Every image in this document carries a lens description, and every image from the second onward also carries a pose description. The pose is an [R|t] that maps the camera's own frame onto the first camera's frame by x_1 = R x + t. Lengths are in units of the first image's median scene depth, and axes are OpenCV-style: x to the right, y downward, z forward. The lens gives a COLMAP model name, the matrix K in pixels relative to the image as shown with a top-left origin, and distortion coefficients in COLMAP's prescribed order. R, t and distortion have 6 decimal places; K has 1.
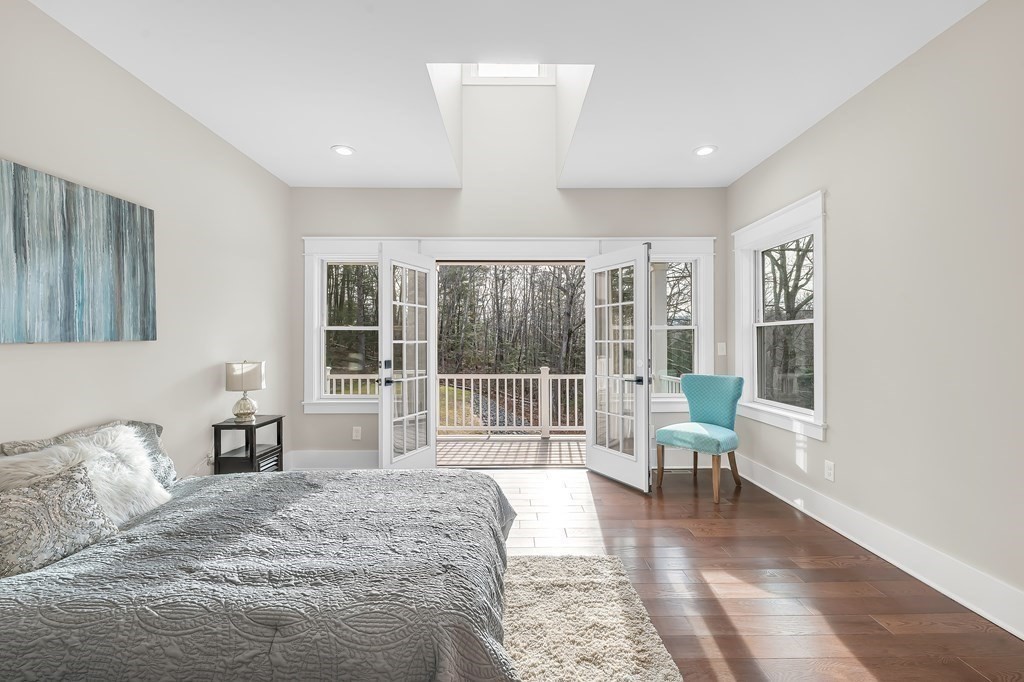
lens RADIAL K [[417.9, 0, 510.8], [0, 417.9, 339.9], [0, 0, 1]] dist [-0.000928, -0.000163]
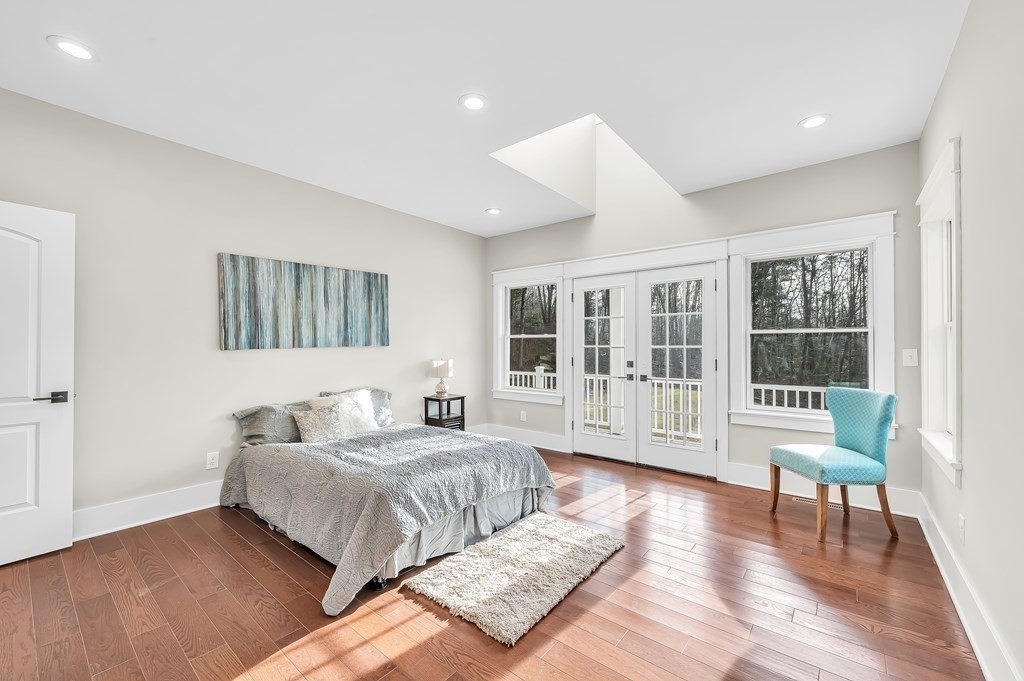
lens RADIAL K [[409.5, 0, 508.7], [0, 409.5, 342.6], [0, 0, 1]] dist [0.000601, 0.000064]
pose [[0.770227, -0.003595, -0.637759, 0.567864], [0.000694, 0.999988, -0.004799, -0.003249], [0.637769, 0.003254, 0.770221, -0.033124]]
